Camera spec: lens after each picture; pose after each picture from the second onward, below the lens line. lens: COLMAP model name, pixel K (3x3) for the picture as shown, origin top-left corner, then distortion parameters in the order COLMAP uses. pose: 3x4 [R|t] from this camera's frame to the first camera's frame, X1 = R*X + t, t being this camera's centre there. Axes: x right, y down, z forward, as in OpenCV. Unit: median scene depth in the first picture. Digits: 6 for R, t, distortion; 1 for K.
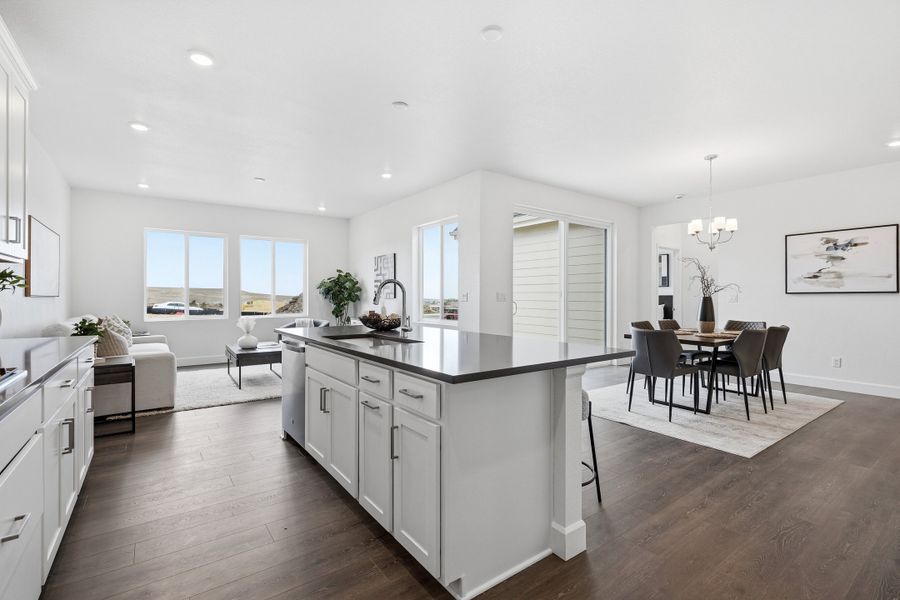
lens RADIAL K [[408.9, 0, 450.0], [0, 408.9, 299.0], [0, 0, 1]] dist [0.001453, 0.000136]
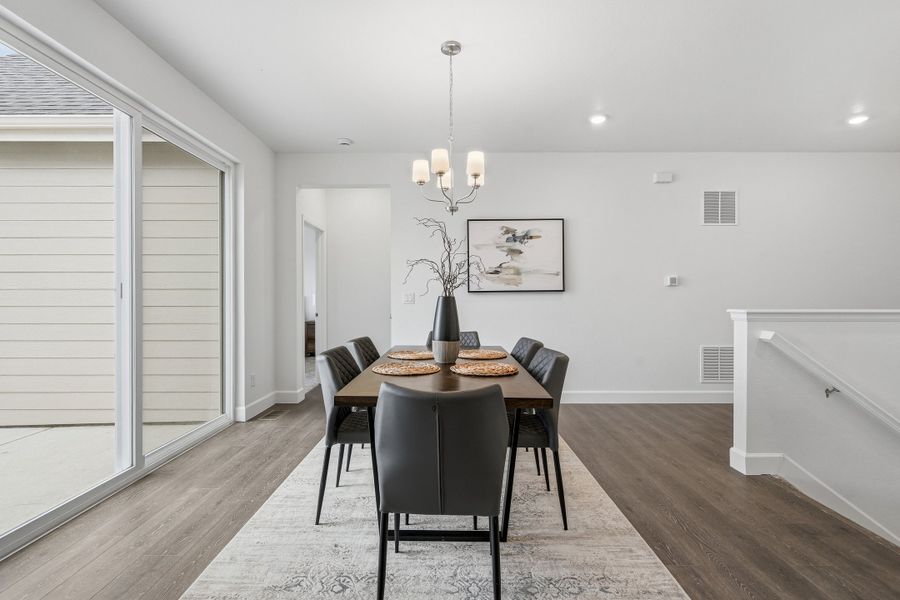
lens RADIAL K [[408.9, 0, 449.3], [0, 408.9, 300.5], [0, 0, 1]] dist [0.001453, 0.000136]
pose [[0.585284, -0.011042, 0.810753, 0.159221], [0.008135, 0.999937, 0.007745, -0.003776], [-0.810788, 0.002063, 0.585337, 0.603661]]
